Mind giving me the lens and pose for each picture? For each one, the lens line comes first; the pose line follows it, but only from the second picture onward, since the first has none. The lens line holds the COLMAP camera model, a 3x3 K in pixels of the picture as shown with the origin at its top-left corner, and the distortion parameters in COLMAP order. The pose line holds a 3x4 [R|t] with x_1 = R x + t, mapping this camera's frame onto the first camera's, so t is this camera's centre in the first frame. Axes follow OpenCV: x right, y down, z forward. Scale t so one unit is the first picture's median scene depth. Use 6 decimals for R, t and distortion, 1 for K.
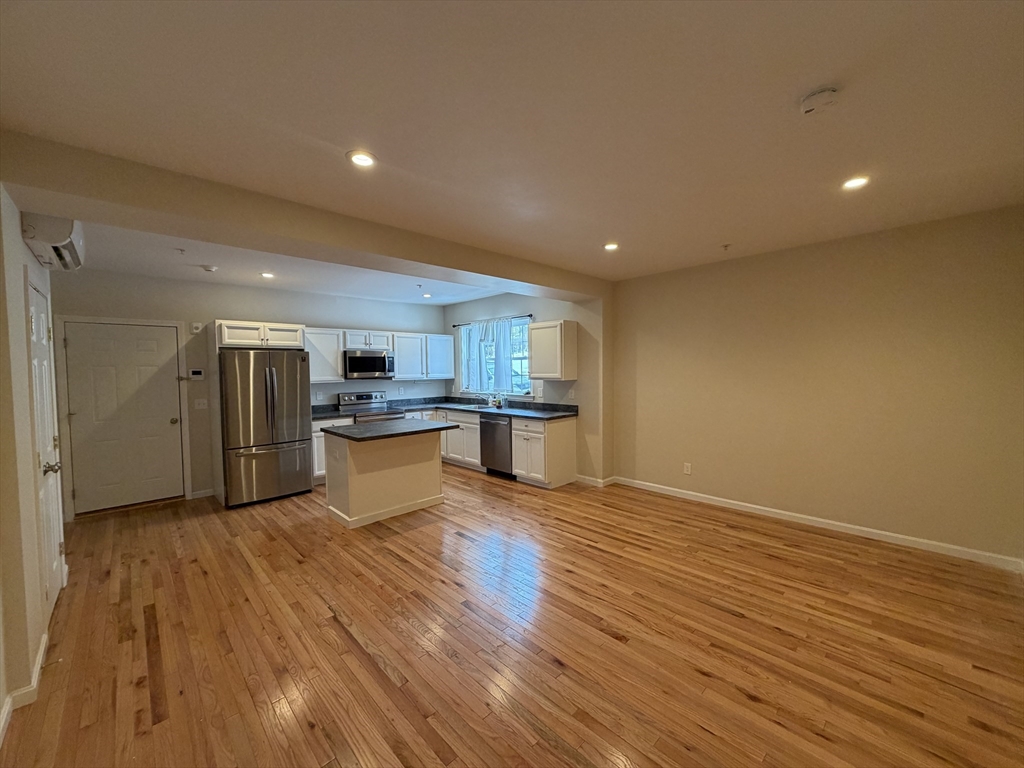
lens RADIAL K [[406.8, 0, 507.0], [0, 406.8, 383.9], [0, 0, 1]] dist [0.000428, -0.000158]
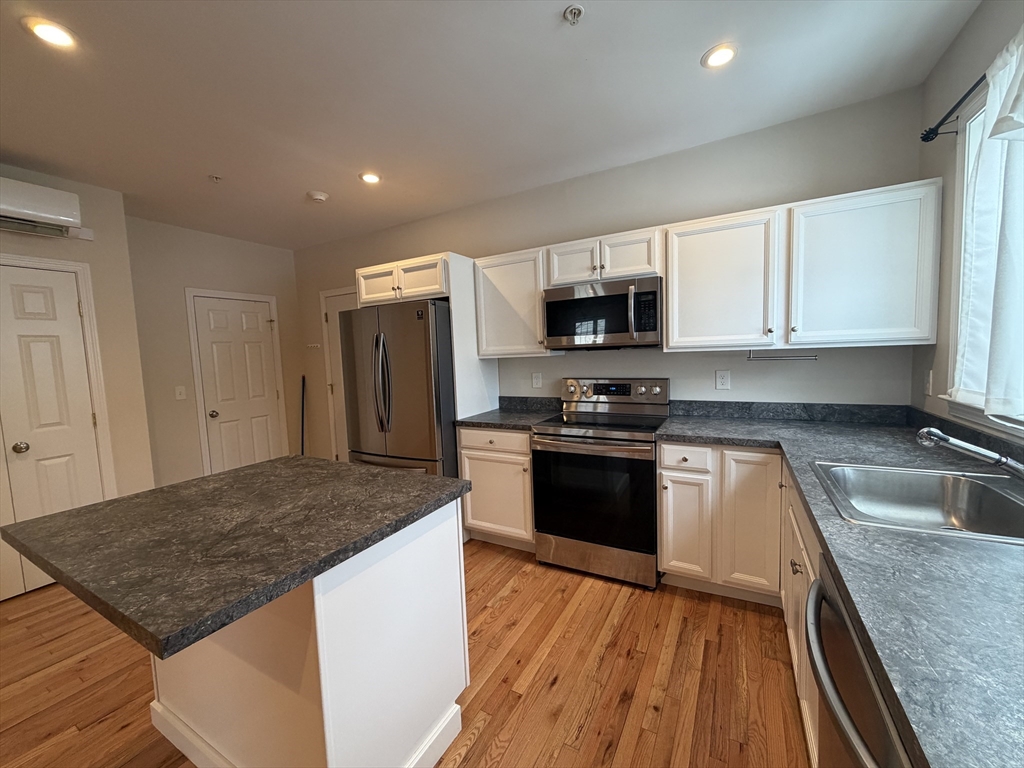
lens RADIAL K [[406.8, 0, 507.0], [0, 406.8, 383.9], [0, 0, 1]] dist [0.000428, -0.000158]
pose [[0.293882, 0.079127, -0.952561, 0.057309], [-0.000708, 0.996585, 0.082565, -0.012722], [0.955841, -0.023590, 0.292935, 0.875722]]
